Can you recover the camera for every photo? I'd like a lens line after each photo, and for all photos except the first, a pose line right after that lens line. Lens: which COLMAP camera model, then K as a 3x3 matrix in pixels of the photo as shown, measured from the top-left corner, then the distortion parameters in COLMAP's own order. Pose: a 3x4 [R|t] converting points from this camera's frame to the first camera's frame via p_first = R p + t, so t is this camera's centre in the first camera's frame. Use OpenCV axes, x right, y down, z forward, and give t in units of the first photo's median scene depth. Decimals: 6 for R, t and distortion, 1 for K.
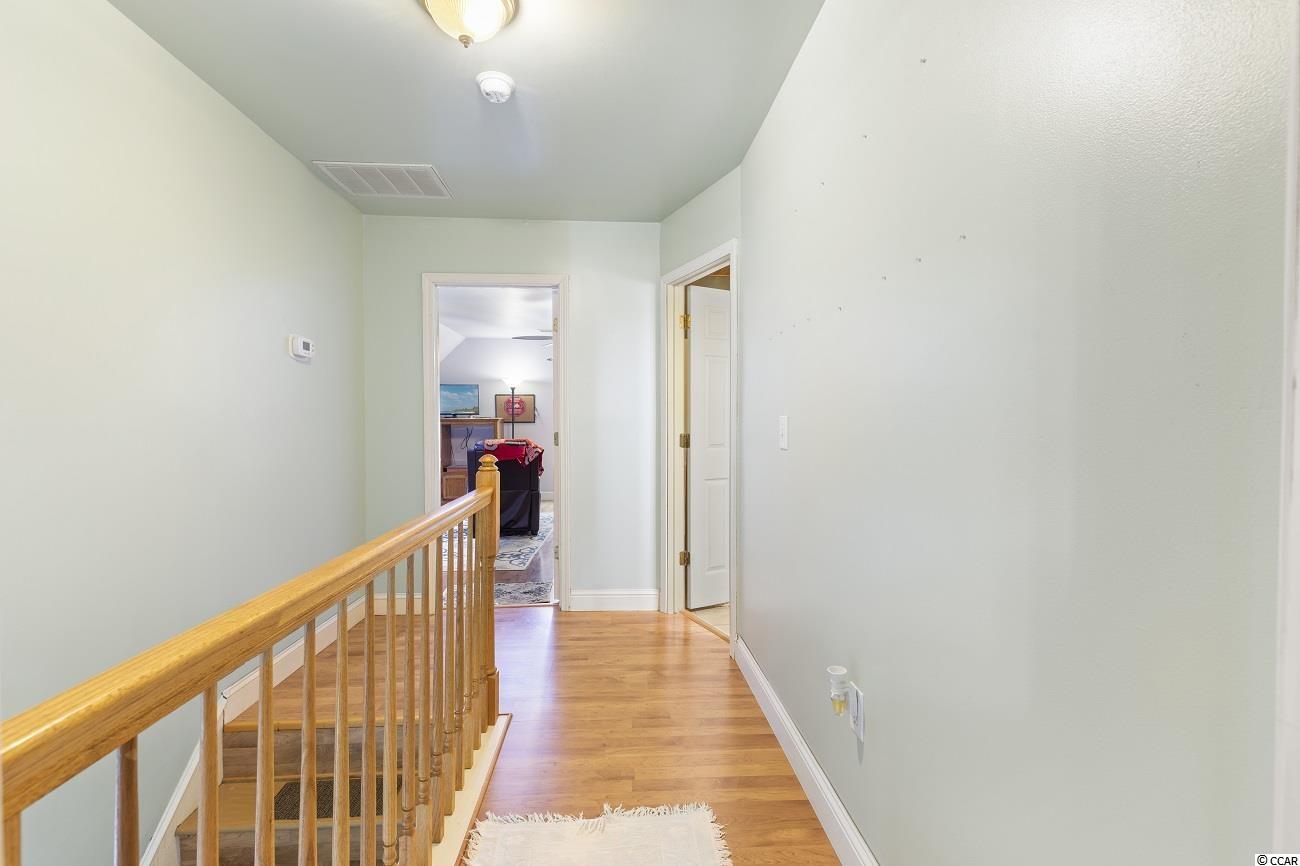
lens RADIAL K [[596.0, 0, 650.0], [0, 596.0, 433.0], [0, 0, 1]] dist [-0.001215, -0.000345]
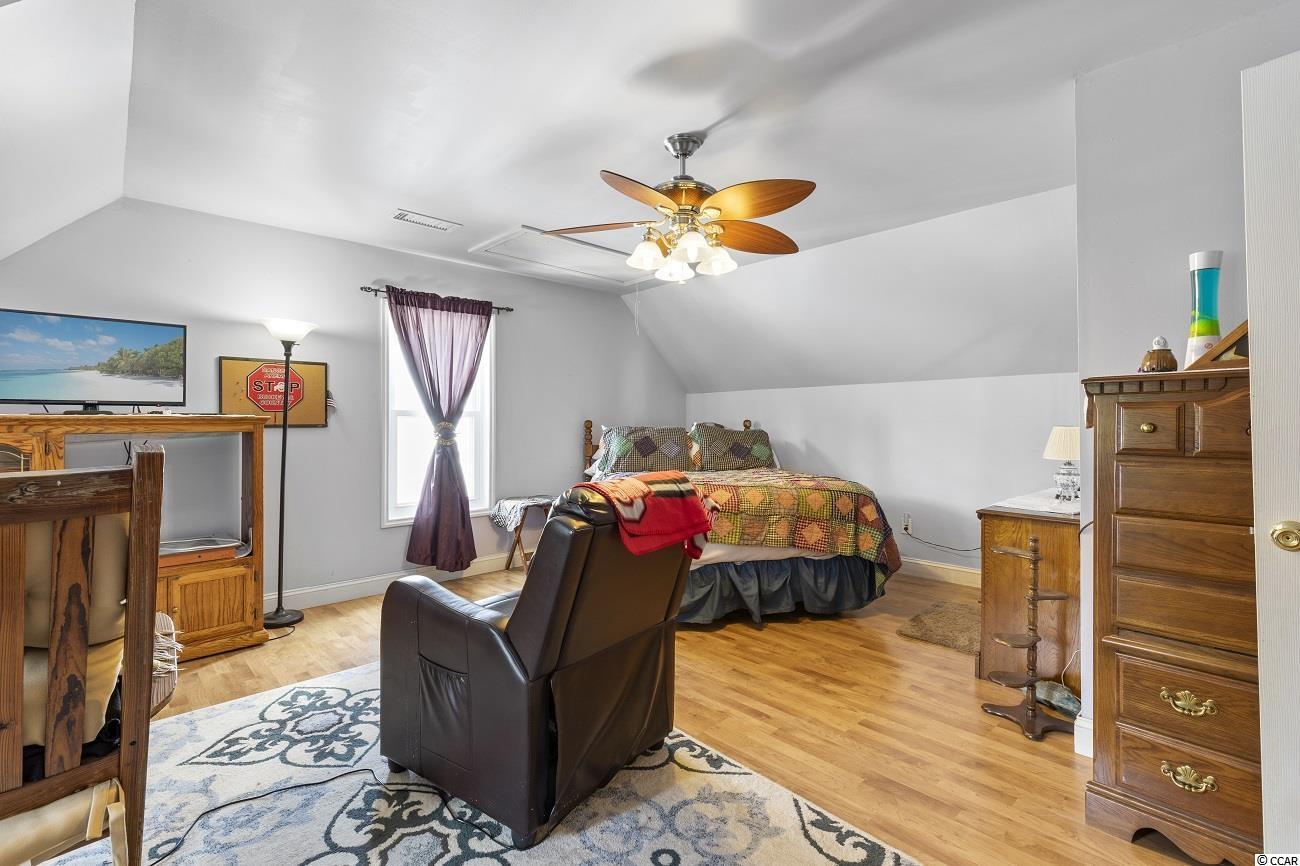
lens RADIAL K [[589.3, 0, 652.5], [0, 589.3, 417.6], [0, 0, 1]] dist [0.008825, -0.000986]
pose [[0.760844, 0.005518, 0.648912, -0.302116], [0.016481, 0.999477, -0.027822, -0.008370], [-0.648726, 0.031863, 0.760355, 0.522170]]
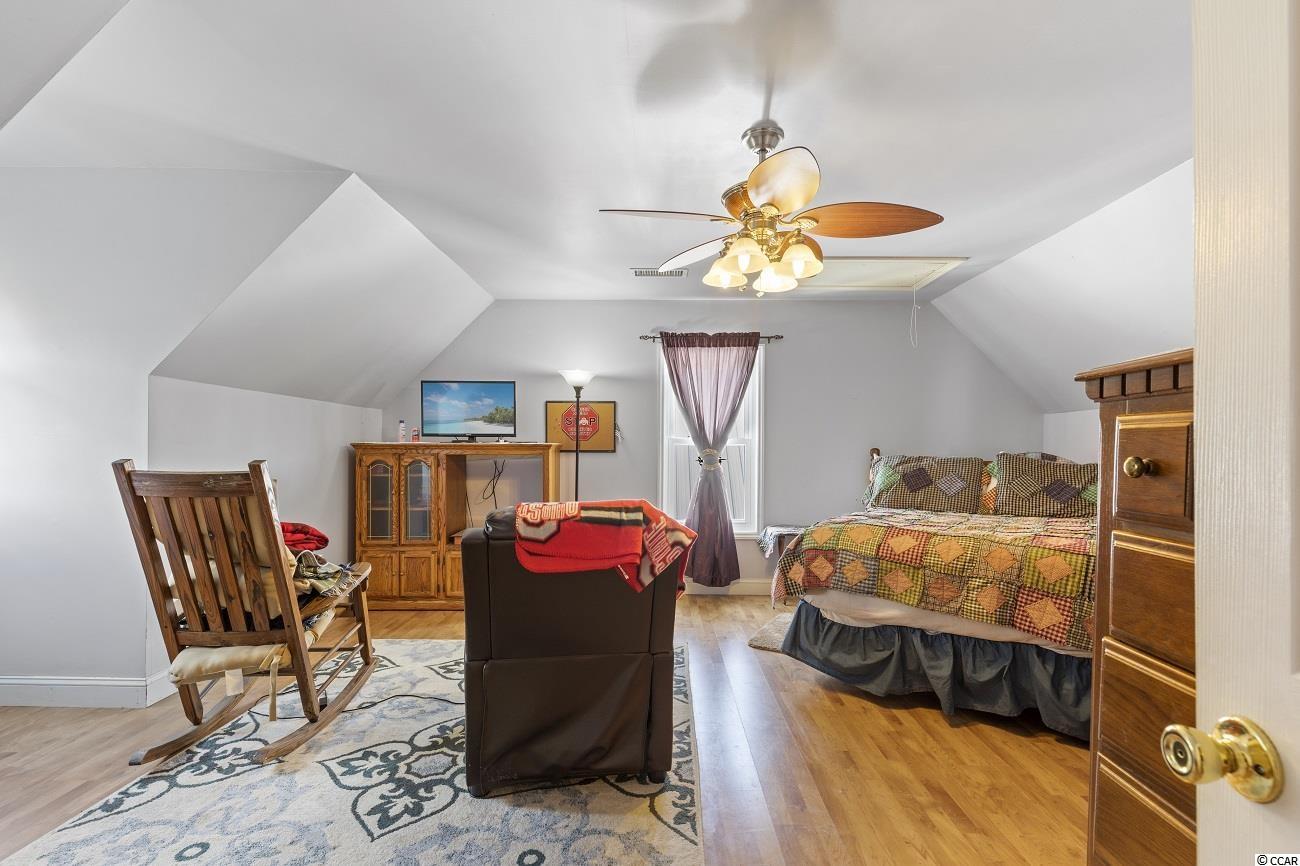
lens RADIAL K [[591.8, 0, 650.7], [0, 591.8, 448.5], [0, 0, 1]] dist [0.011609, -0.000180]
pose [[0.997414, 0.007620, -0.071471, -0.124379], [-0.009390, 0.999657, -0.024461, -0.008030], [0.071261, 0.025069, 0.997143, 0.465611]]
